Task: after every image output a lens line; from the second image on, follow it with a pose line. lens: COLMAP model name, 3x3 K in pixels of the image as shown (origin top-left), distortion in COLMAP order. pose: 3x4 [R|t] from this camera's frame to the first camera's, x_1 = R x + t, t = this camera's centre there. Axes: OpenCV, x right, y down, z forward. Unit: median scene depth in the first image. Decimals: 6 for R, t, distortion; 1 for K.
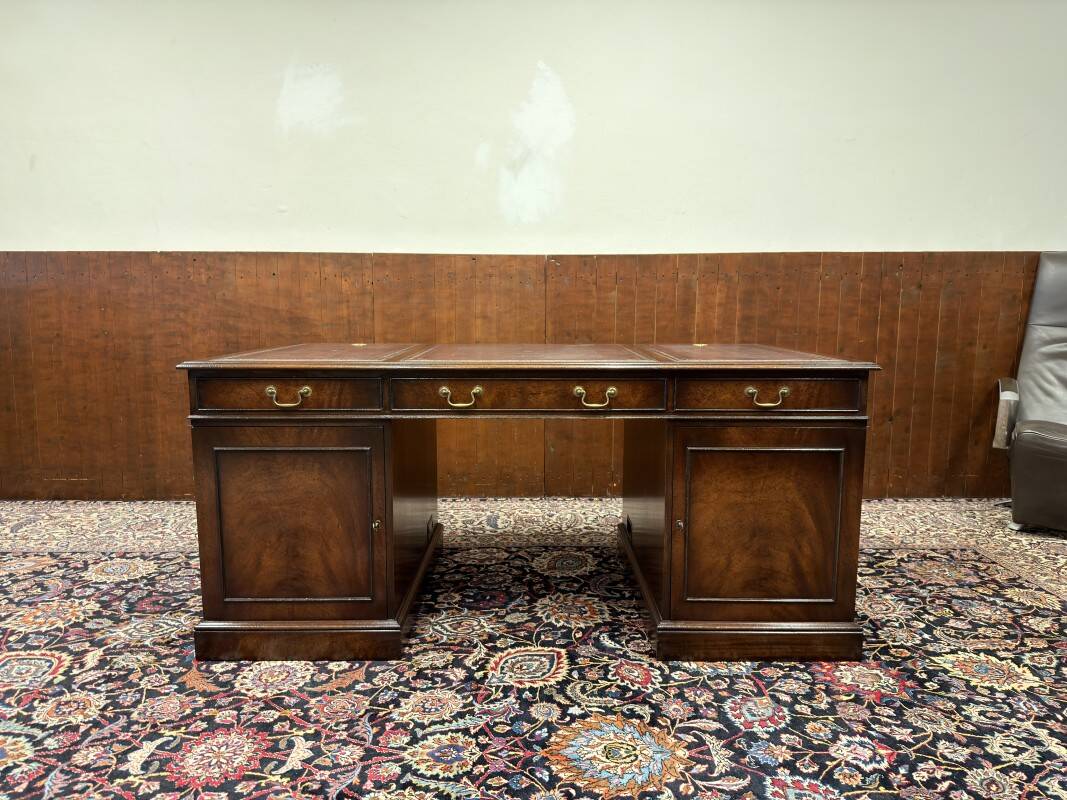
lens RADIAL K [[751.0, 0, 534.1], [0, 751.0, 404.2], [0, 0, 1]] dist [0.034167, -0.048640]
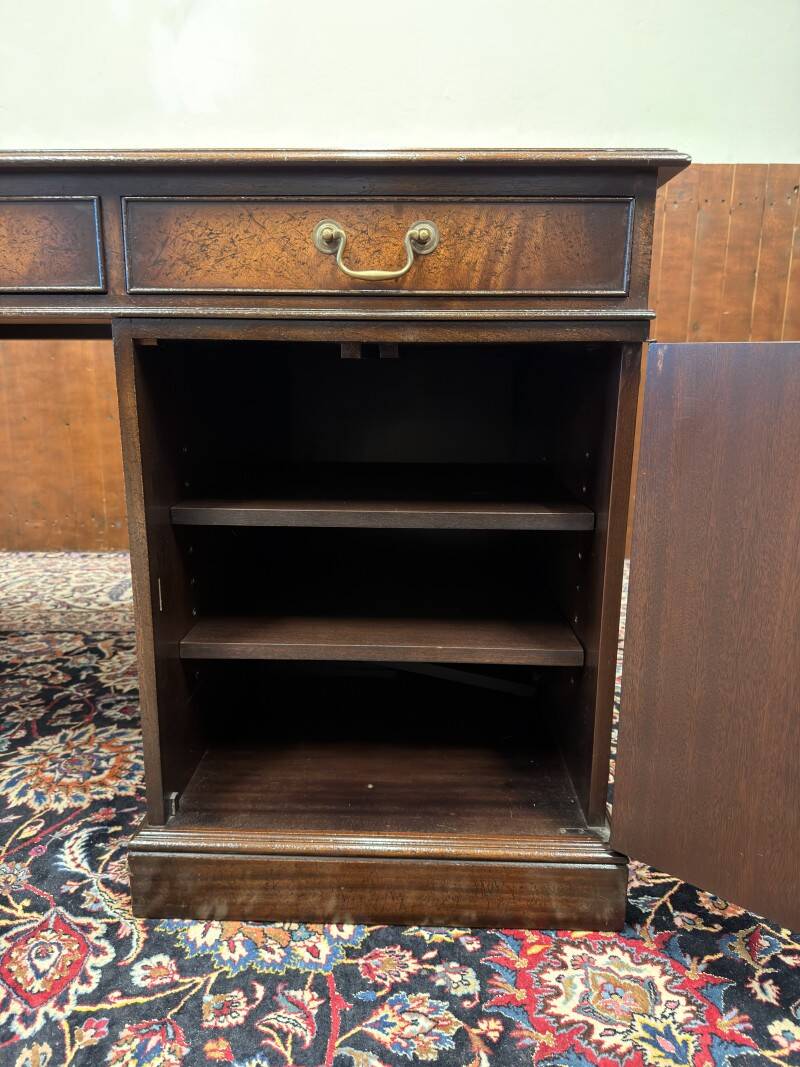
lens RADIAL K [[759.9, 0, 390.7], [0, 759.9, 552.2], [0, 0, 1]] dist [-0.003656, -0.003179]
pose [[0.999271, 0.012846, -0.035952, 0.324235], [-0.009053, 0.994564, 0.103733, 0.093479], [0.037090, -0.103331, 0.993955, 0.614788]]
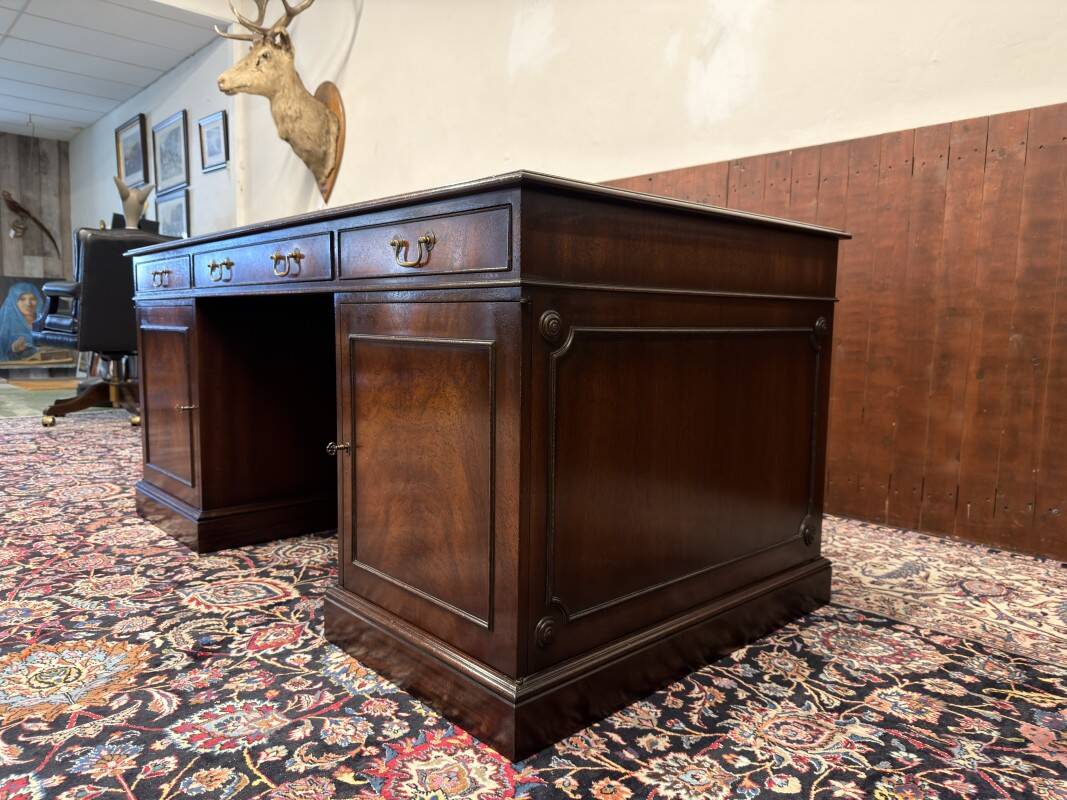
lens RADIAL K [[759.9, 0, 534.9], [0, 759.9, 402.7], [0, 0, 1]] dist [-0.003656, -0.003179]
pose [[0.675608, 0.083985, -0.732462, 0.812185], [-0.112546, 0.993595, 0.010116, 0.092776], [0.728620, 0.075602, 0.680733, 0.652977]]
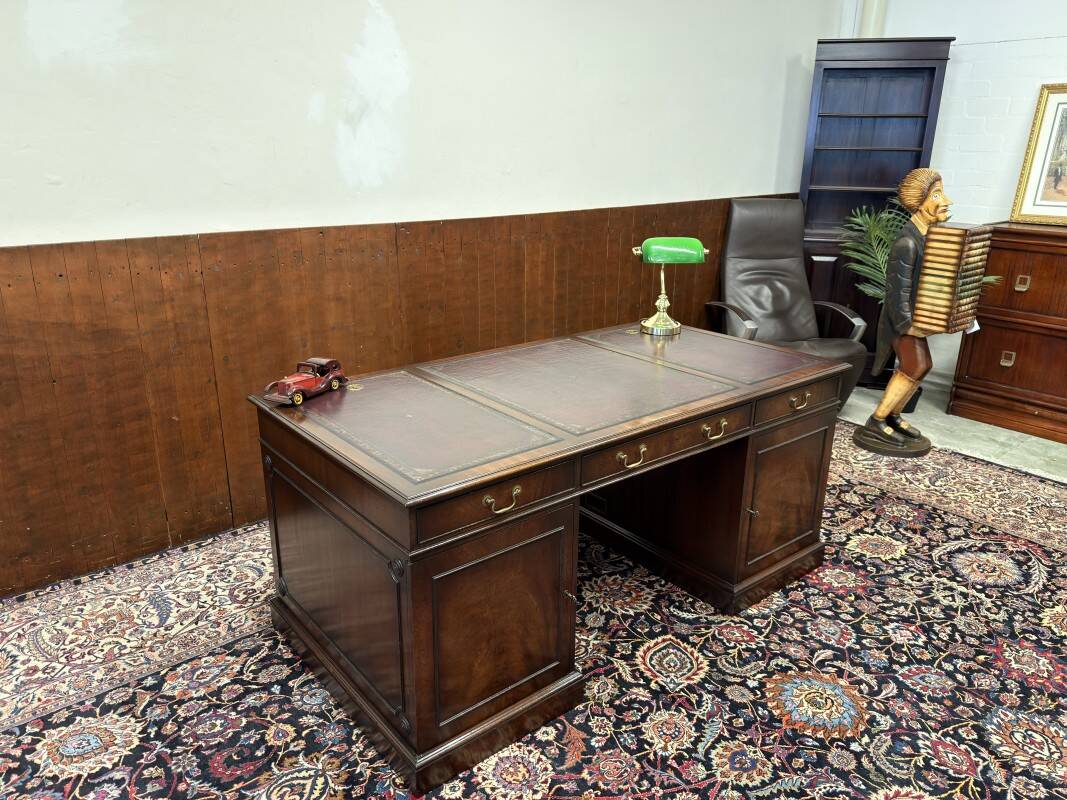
lens RADIAL K [[782.7, 0, 534.2], [0, 782.7, 403.1], [0, 0, 1]] dist [0.036130, -0.061357]
pose [[0.775370, -0.196598, 0.600125, -0.827574], [0.074926, 0.972234, 0.221693, -0.329857], [-0.627046, -0.126929, 0.768572, 0.246894]]
